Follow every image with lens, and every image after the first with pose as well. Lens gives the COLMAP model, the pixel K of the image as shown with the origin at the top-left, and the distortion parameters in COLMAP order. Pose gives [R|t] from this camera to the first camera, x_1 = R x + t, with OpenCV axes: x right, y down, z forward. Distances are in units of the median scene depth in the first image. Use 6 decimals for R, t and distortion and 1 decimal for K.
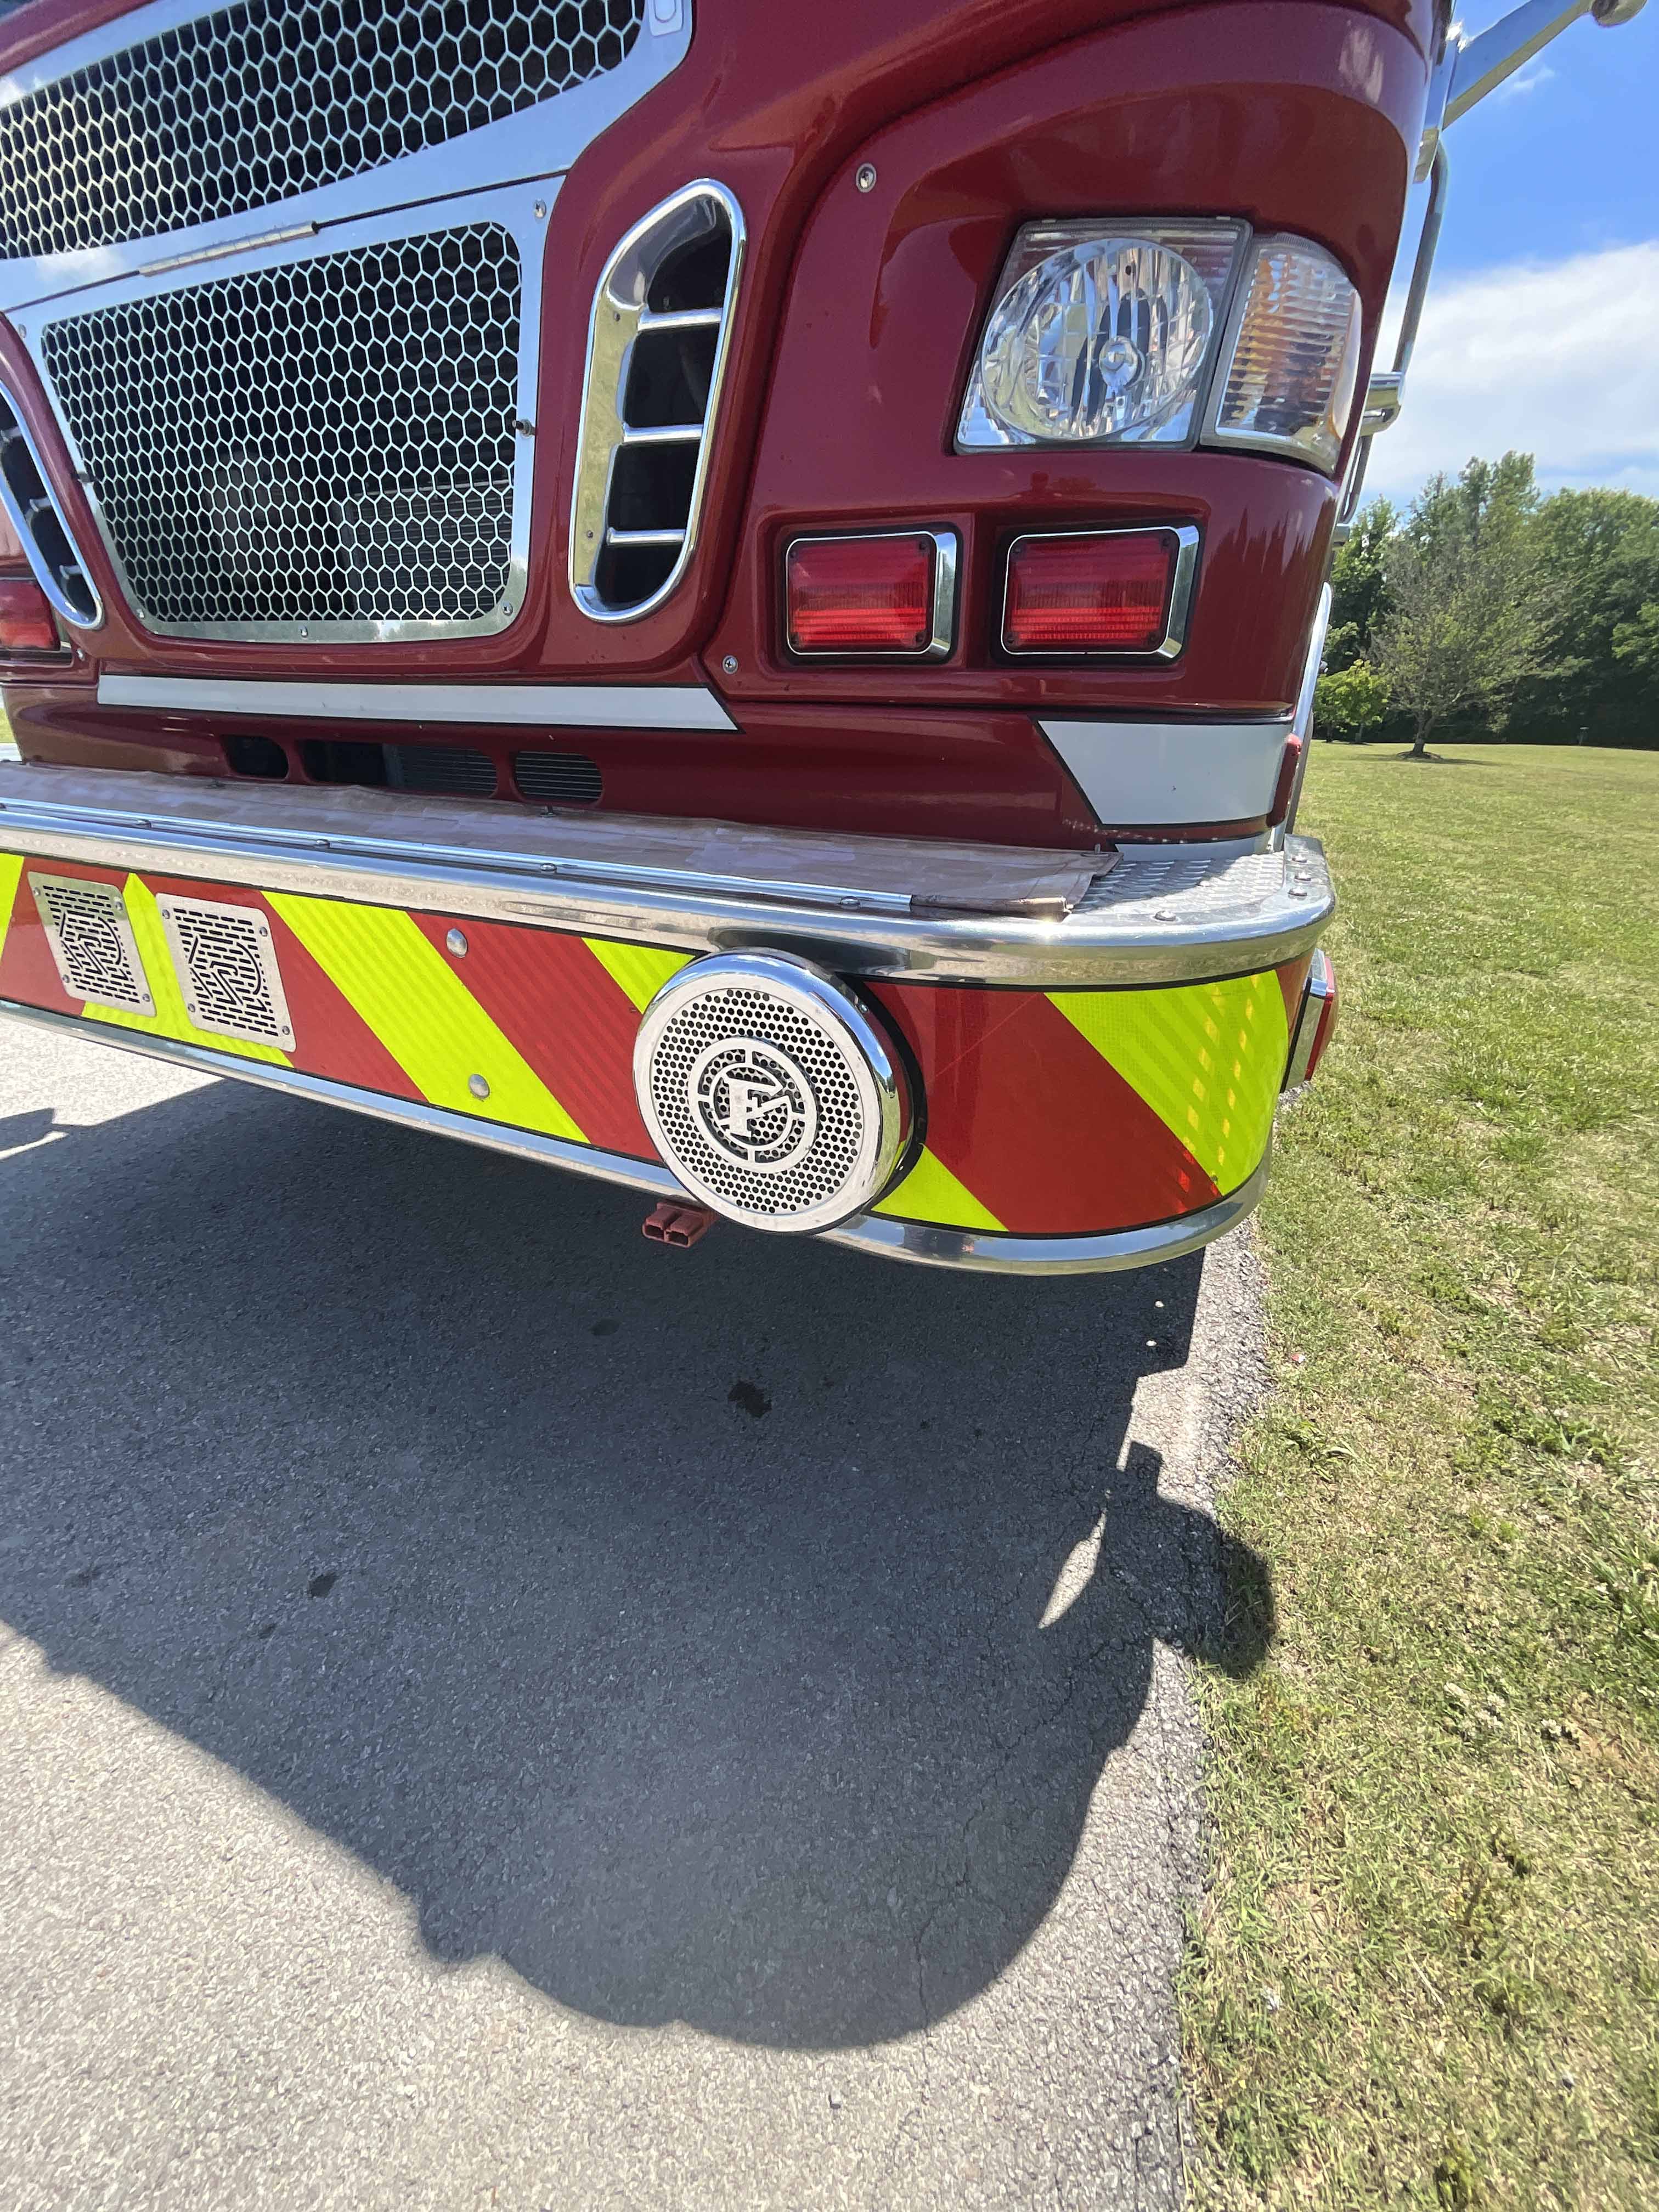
lens RADIAL K [[897.5, 0, 833.5], [0, 897.5, 1106.2], [0, 0, 1]] dist [0.003716, -0.000648]
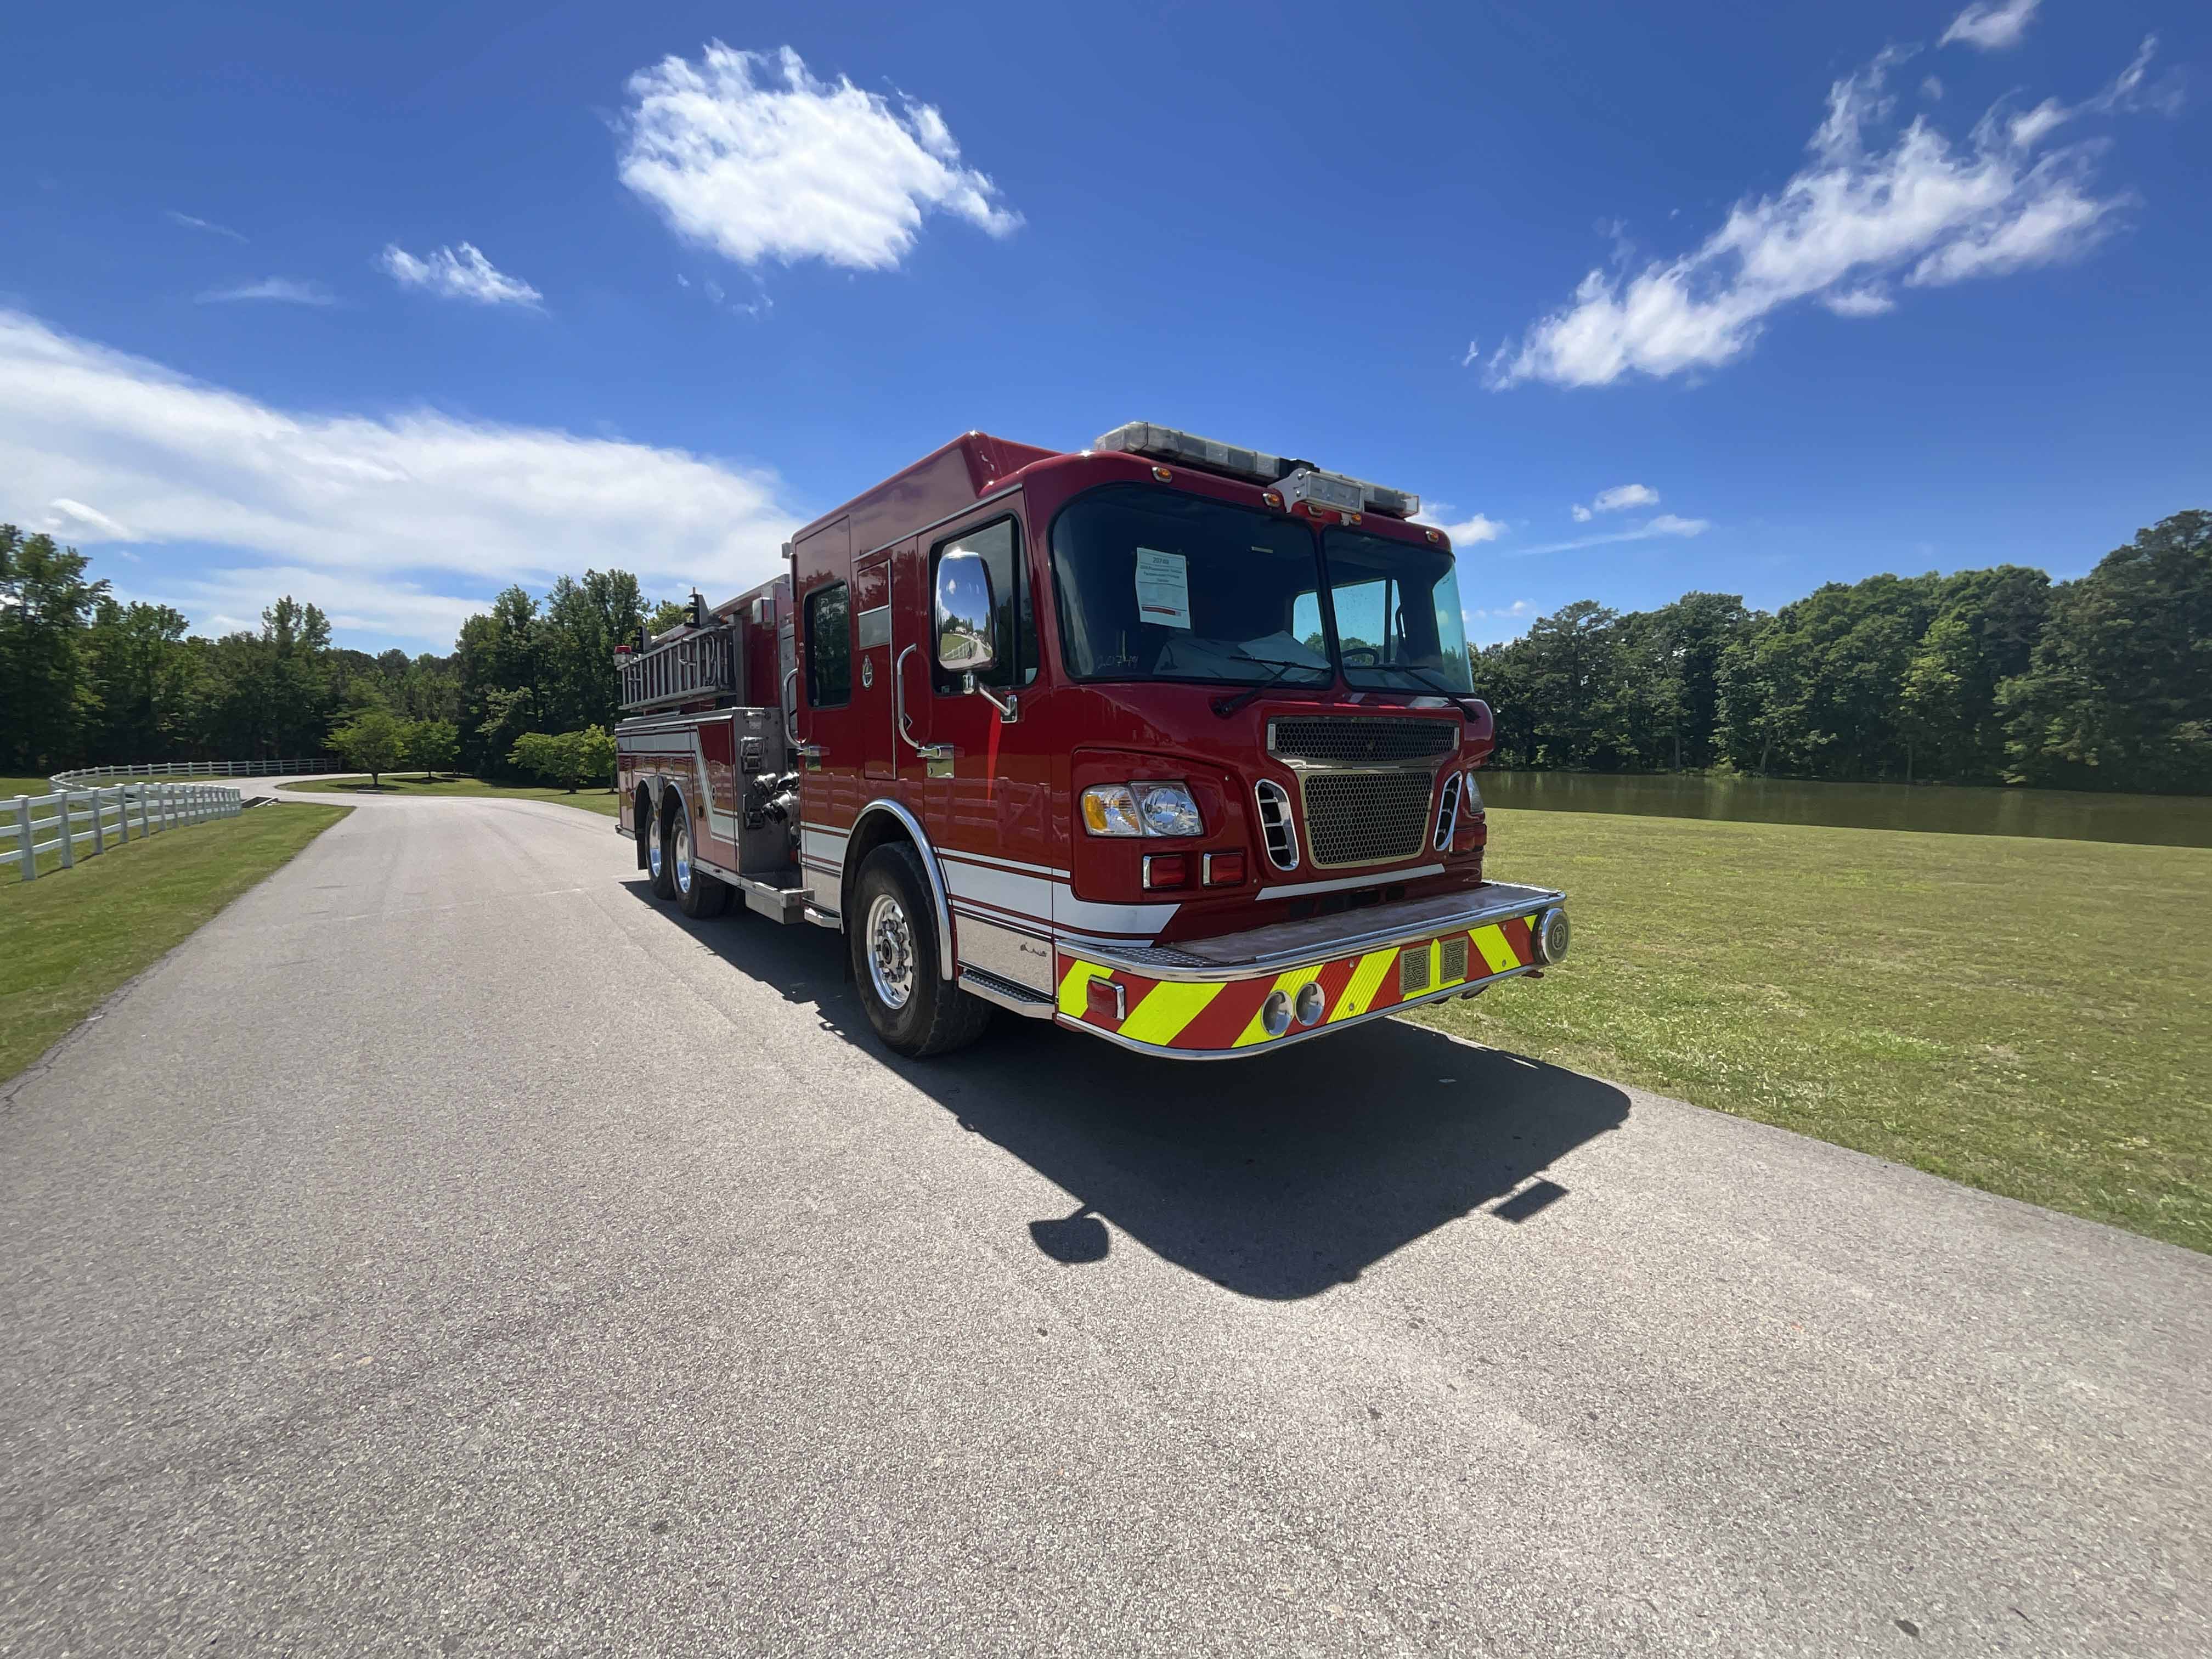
lens RADIAL K [[893.3, 0, 1120.5], [0, 893.3, 824.6], [0, 0, 1]] dist [-0.001096, -0.000380]
pose [[0.463223, -0.095161, 0.881118, -4.278196], [0.381081, 0.918998, -0.101091, -0.771194], [-0.800126, 0.382604, 0.461966, 0.258580]]
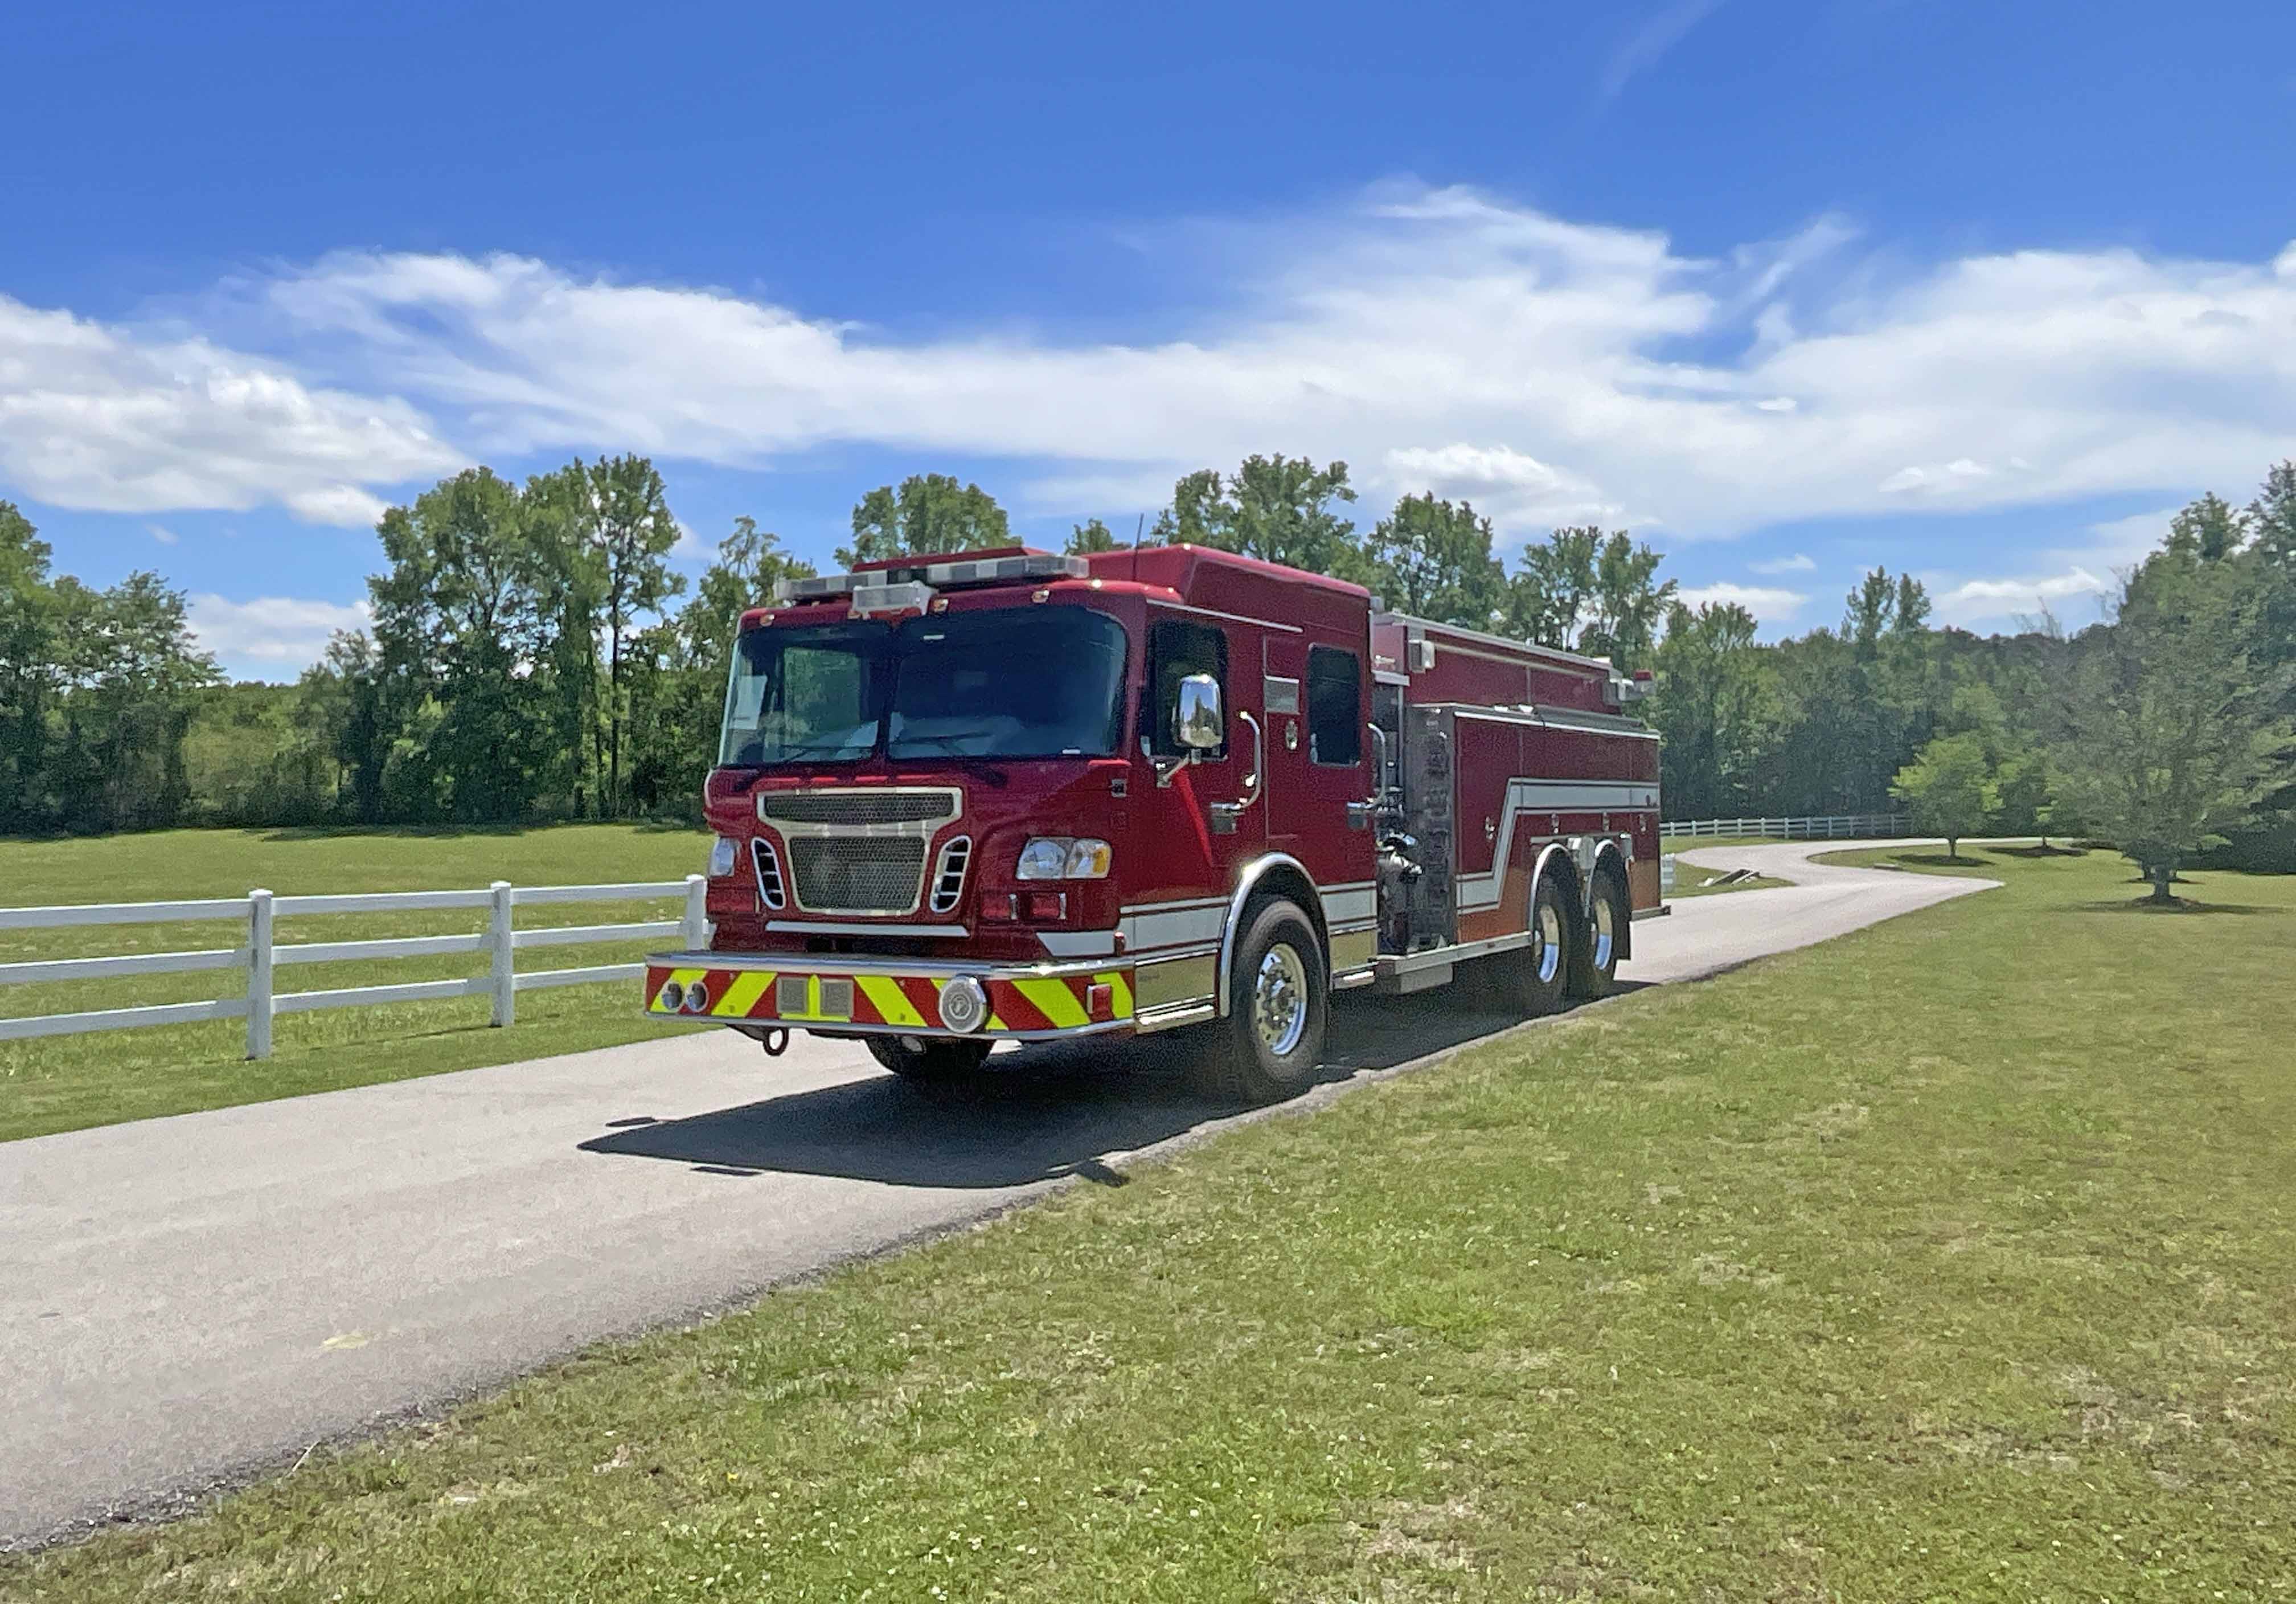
lens RADIAL K [[1889.1, 0, 1252.7], [0, 1889.1, 807.1], [0, 0, 1]] dist [0.003628, 0.006967]
pose [[0.997600, -0.031734, -0.061538, 1.696653], [0.002976, 0.907610, -0.419805, 2.605246], [0.069174, 0.418614, 0.905526, -6.793703]]
